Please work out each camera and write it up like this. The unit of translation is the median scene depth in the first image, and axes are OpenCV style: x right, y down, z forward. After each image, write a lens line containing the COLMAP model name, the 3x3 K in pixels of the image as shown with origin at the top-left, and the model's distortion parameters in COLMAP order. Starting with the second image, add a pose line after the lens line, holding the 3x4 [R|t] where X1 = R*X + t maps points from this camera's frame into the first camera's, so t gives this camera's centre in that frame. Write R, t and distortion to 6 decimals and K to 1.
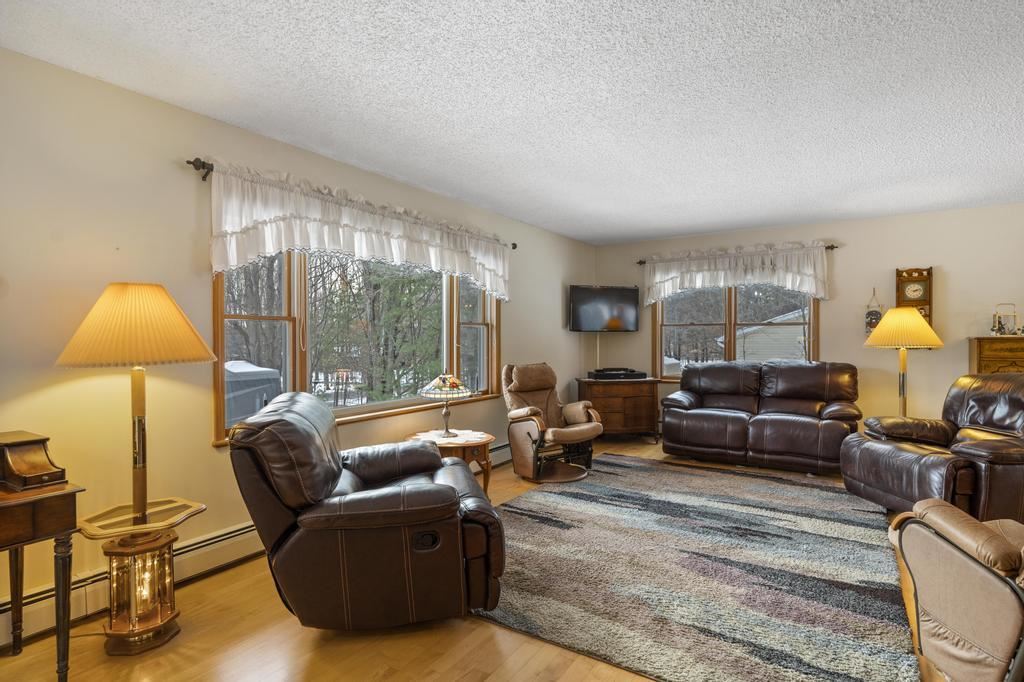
lens RADIAL K [[531.0, 0, 508.9], [0, 531.0, 342.2], [0, 0, 1]] dist [-0.004651, -0.000148]
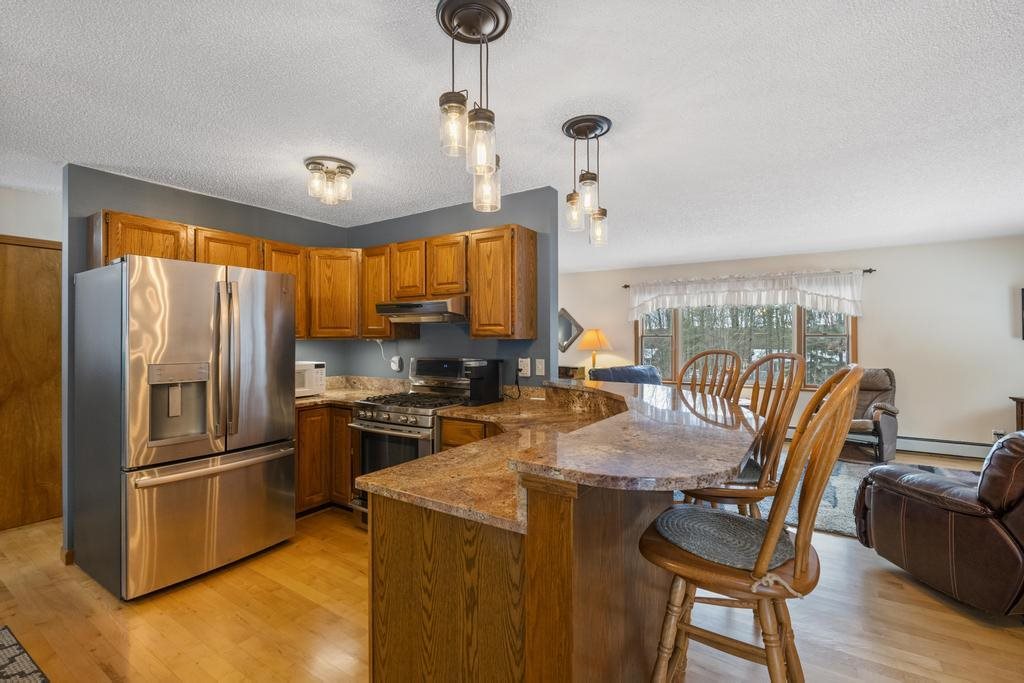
lens RADIAL K [[451.2, 0, 509.8], [0, 451.2, 335.1], [0, 0, 1]] dist [-0.007485, 0.000332]
pose [[-0.006730, -0.001401, -0.999976, 1.287637], [-0.007864, 0.999968, -0.001348, -0.032642], [0.999946, 0.007855, -0.006741, 0.228969]]
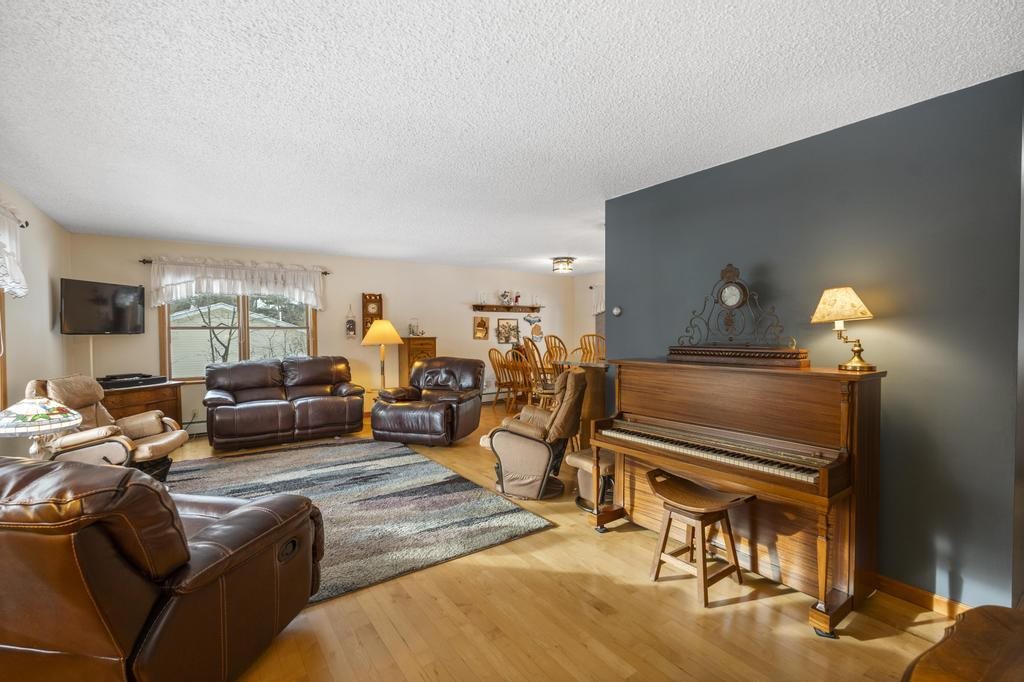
lens RADIAL K [[451.2, 0, 512.0], [0, 451.2, 342.9], [0, 0, 1]] dist [-0.007485, 0.000332]
pose [[0.371003, -0.022743, 0.928353, -0.405342], [0.012589, 0.999731, 0.019461, -0.017955], [-0.928547, 0.004467, 0.371189, 0.145147]]
